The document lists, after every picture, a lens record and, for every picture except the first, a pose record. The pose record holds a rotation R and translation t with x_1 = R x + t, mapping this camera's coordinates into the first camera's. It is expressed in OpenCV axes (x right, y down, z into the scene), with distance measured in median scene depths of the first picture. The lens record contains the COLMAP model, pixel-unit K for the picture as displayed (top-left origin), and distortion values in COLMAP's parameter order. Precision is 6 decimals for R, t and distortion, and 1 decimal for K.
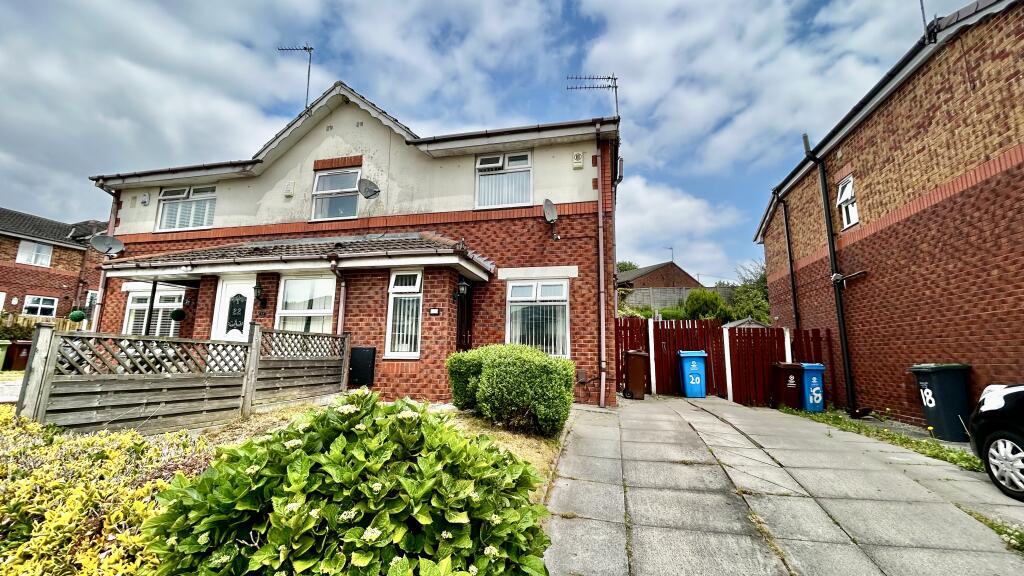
lens RADIAL K [[417.9, 0, 512.0], [0, 417.9, 288.0], [0, 0, 1]] dist [-0.000194, -0.000064]
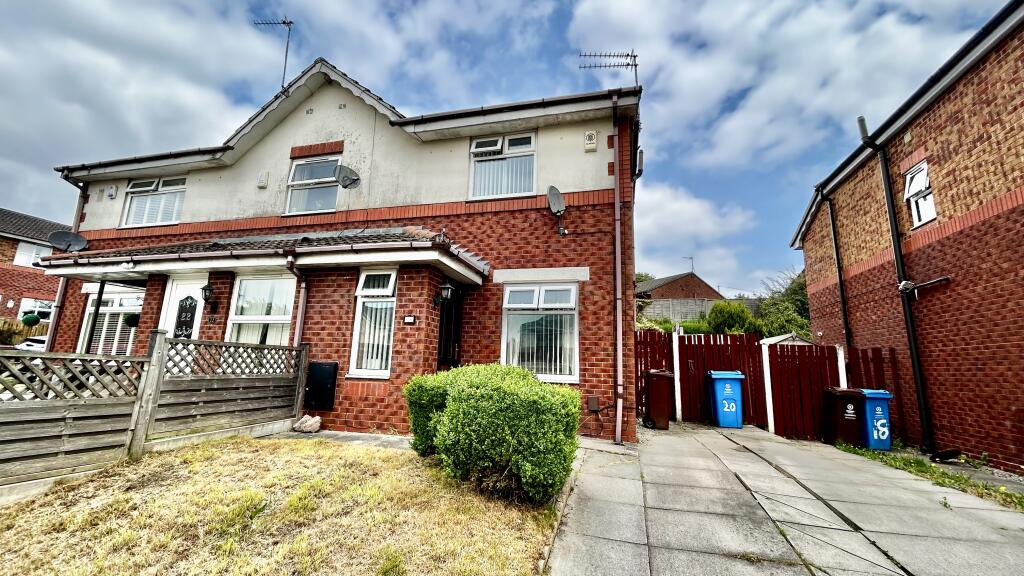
lens RADIAL K [[417.9, 0, 512.0], [0, 417.9, 288.0], [0, 0, 1]] dist [-0.000194, -0.000064]
pose [[0.999298, 0.011647, -0.035608, 0.033897], [-0.012547, 0.999604, -0.025168, 0.010643], [0.035301, 0.025597, 0.999049, 0.167003]]
